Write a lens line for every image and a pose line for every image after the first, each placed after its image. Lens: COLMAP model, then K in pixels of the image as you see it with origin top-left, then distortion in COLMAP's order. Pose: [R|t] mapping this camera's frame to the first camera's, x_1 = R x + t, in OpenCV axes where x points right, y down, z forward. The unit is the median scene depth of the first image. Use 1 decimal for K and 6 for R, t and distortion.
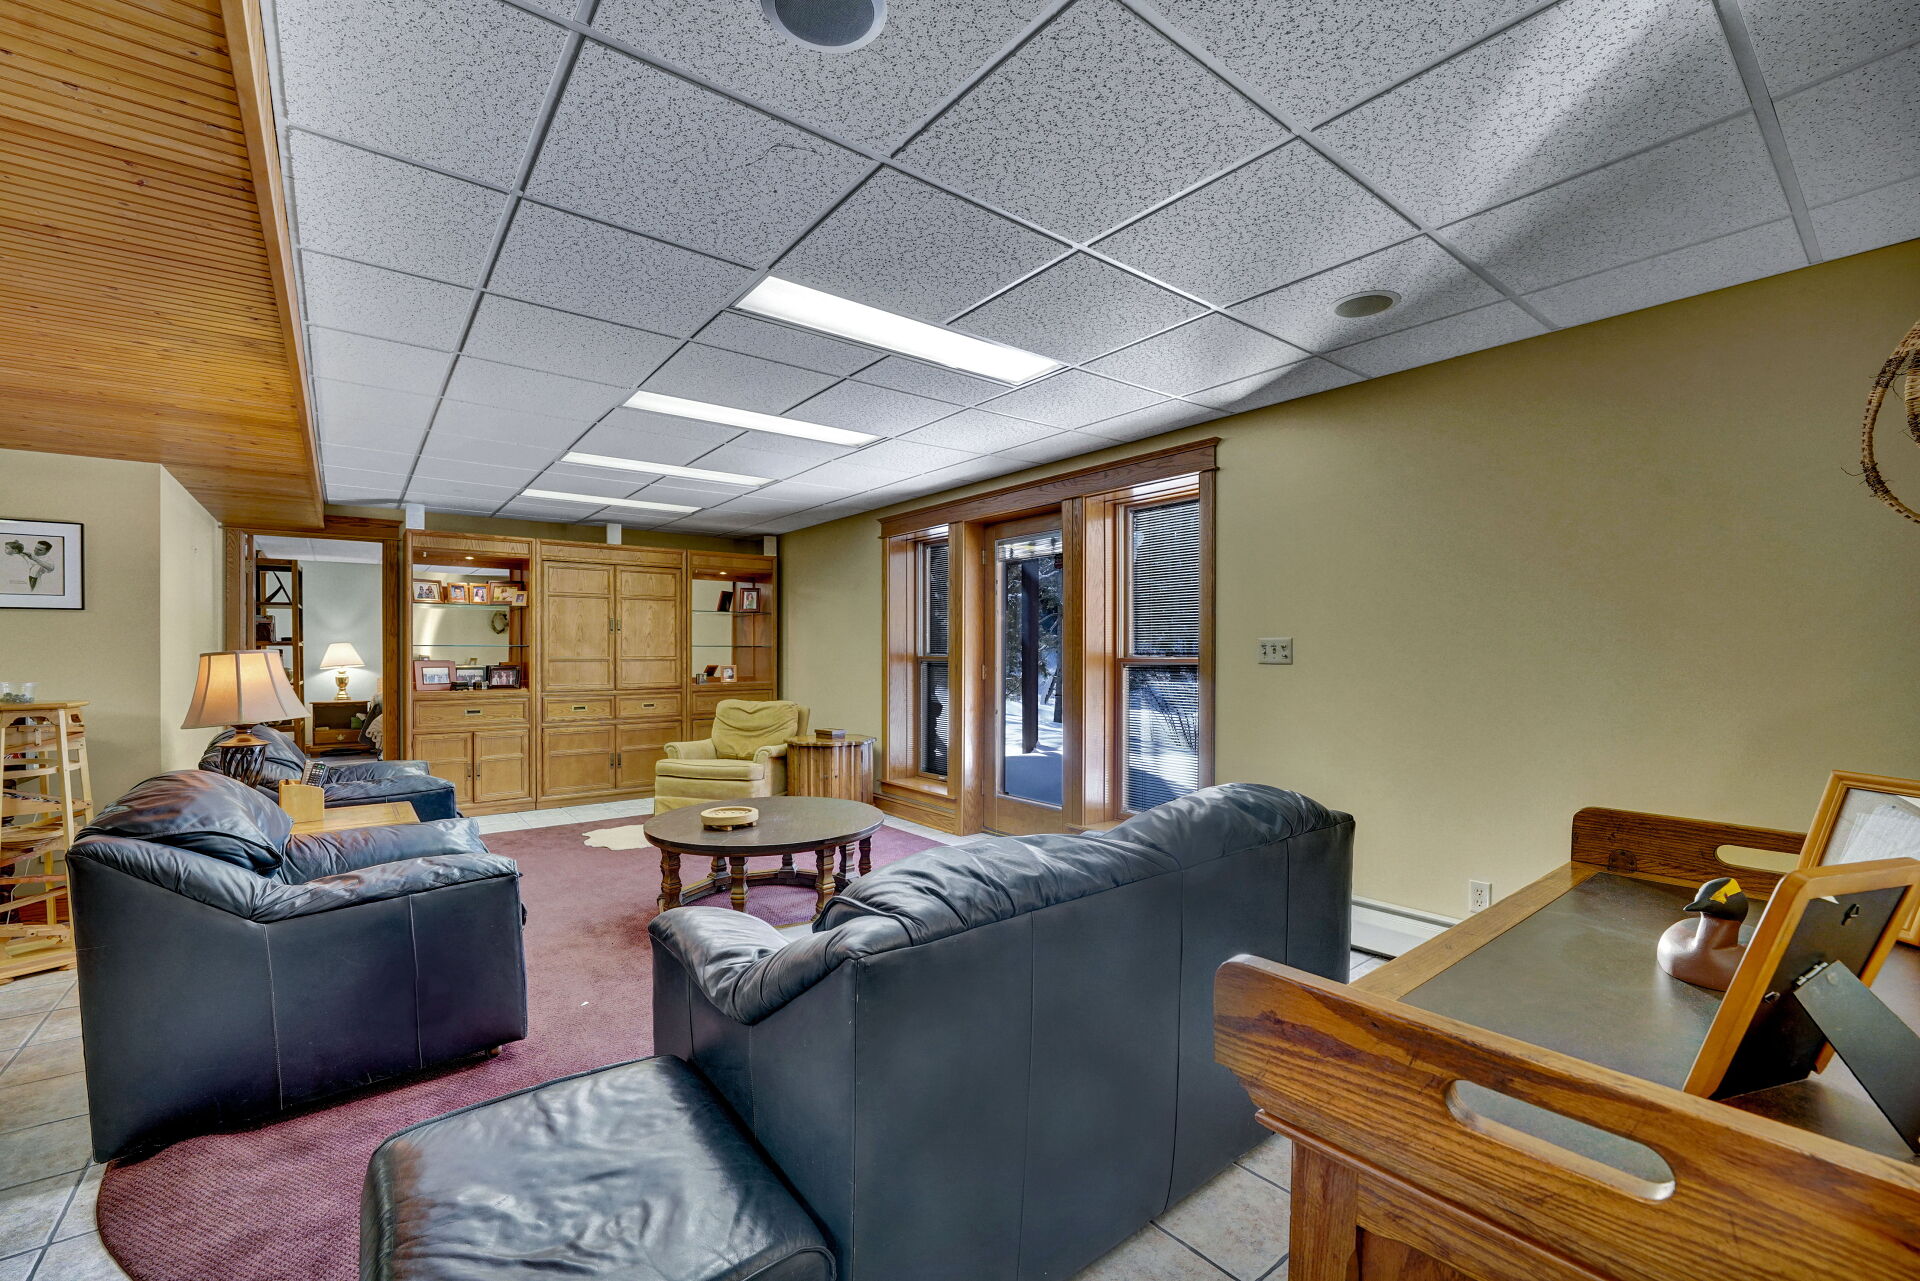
lens RADIAL K [[791.6, 0, 960.1], [0, 791.6, 645.1], [0, 0, 1]] dist [-0.028361, 0.002222]
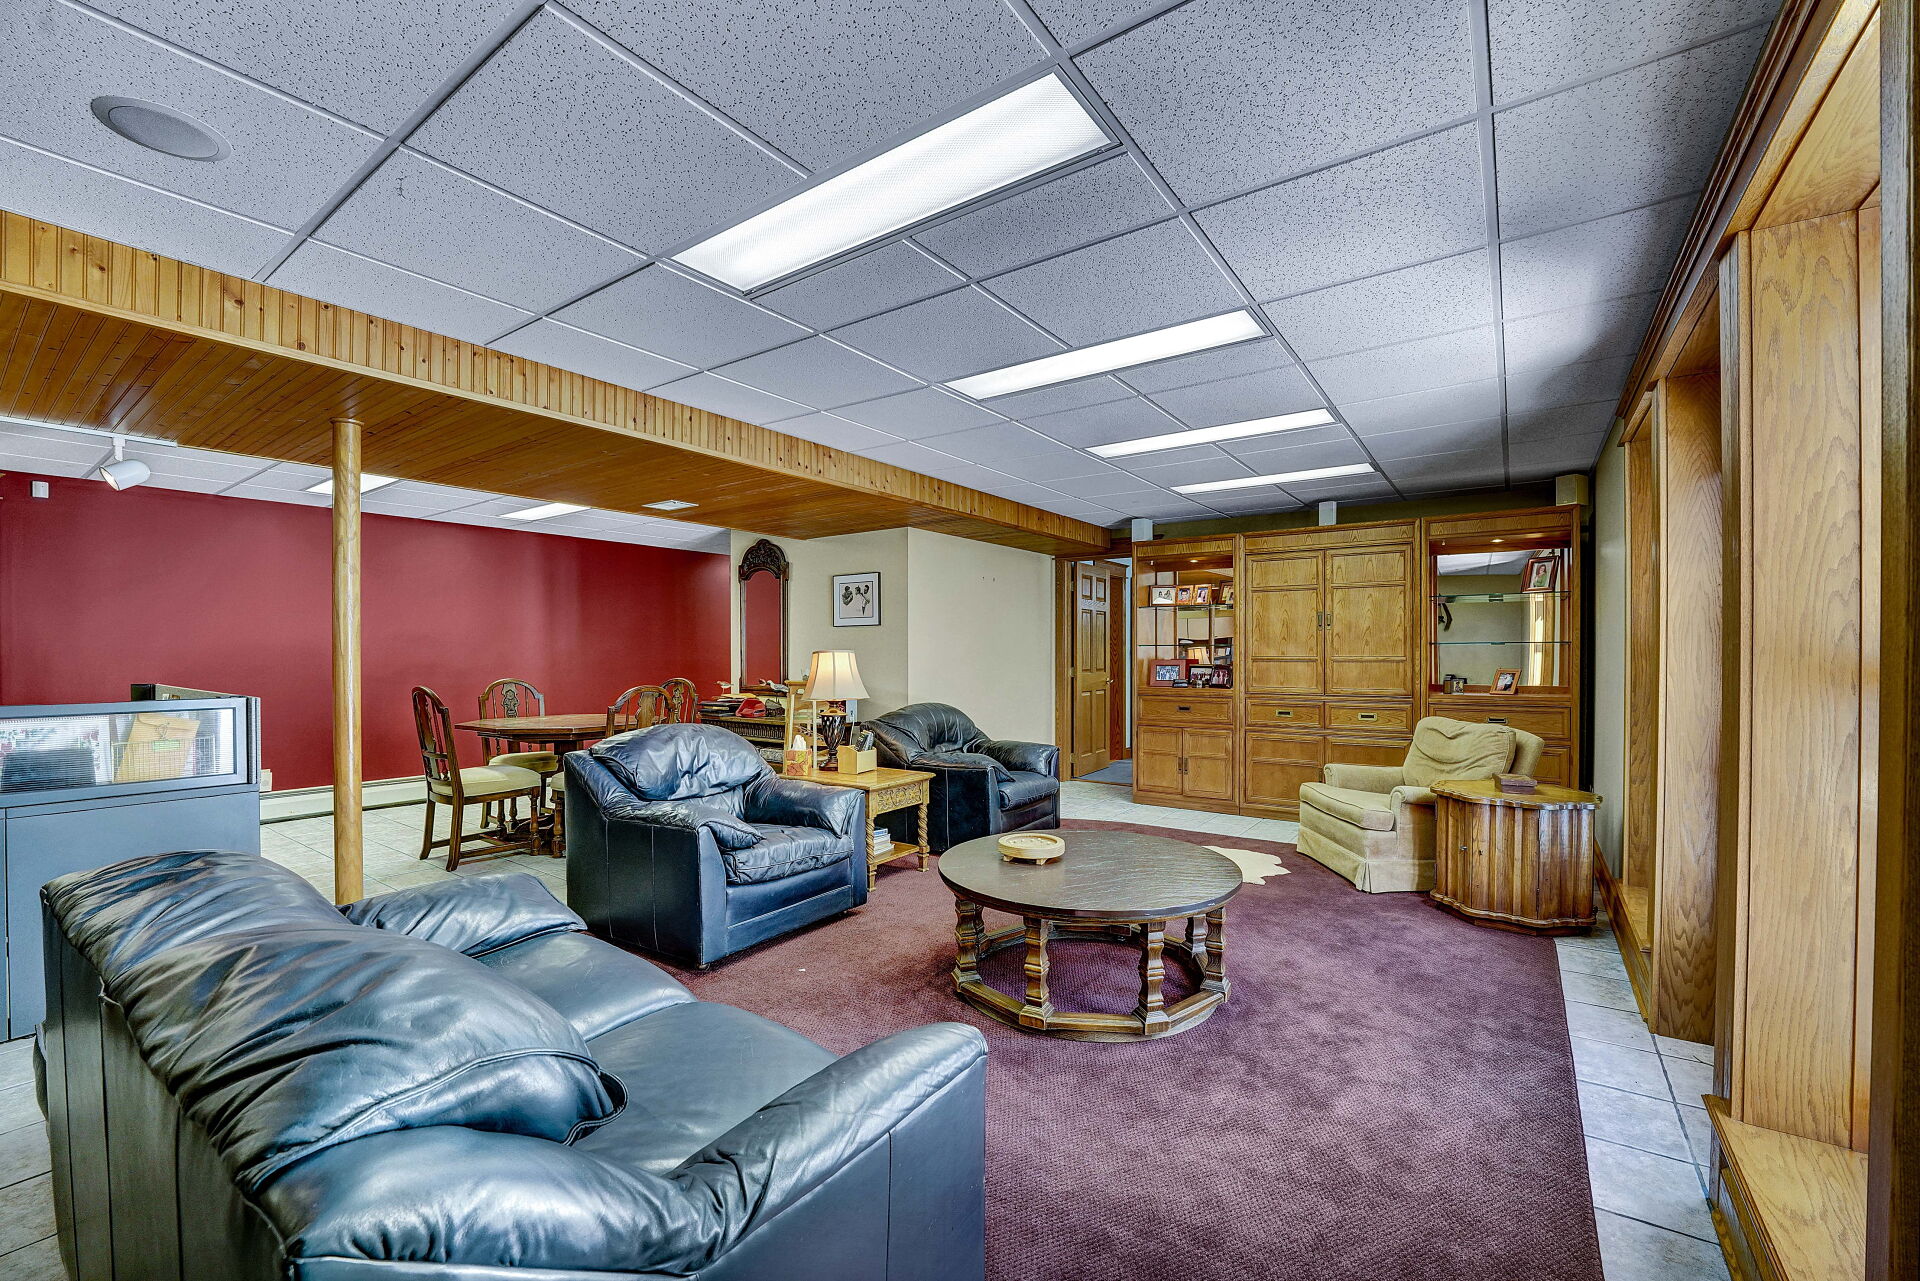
lens RADIAL K [[791.6, 0, 952.7], [0, 791.6, 660.0], [0, 0, 1]] dist [-0.028361, 0.002222]
pose [[0.271475, 0.009099, -0.962403, 0.297006], [0.008440, 0.999894, 0.011834, 0.005042], [0.962409, -0.011335, 0.271369, 0.404657]]
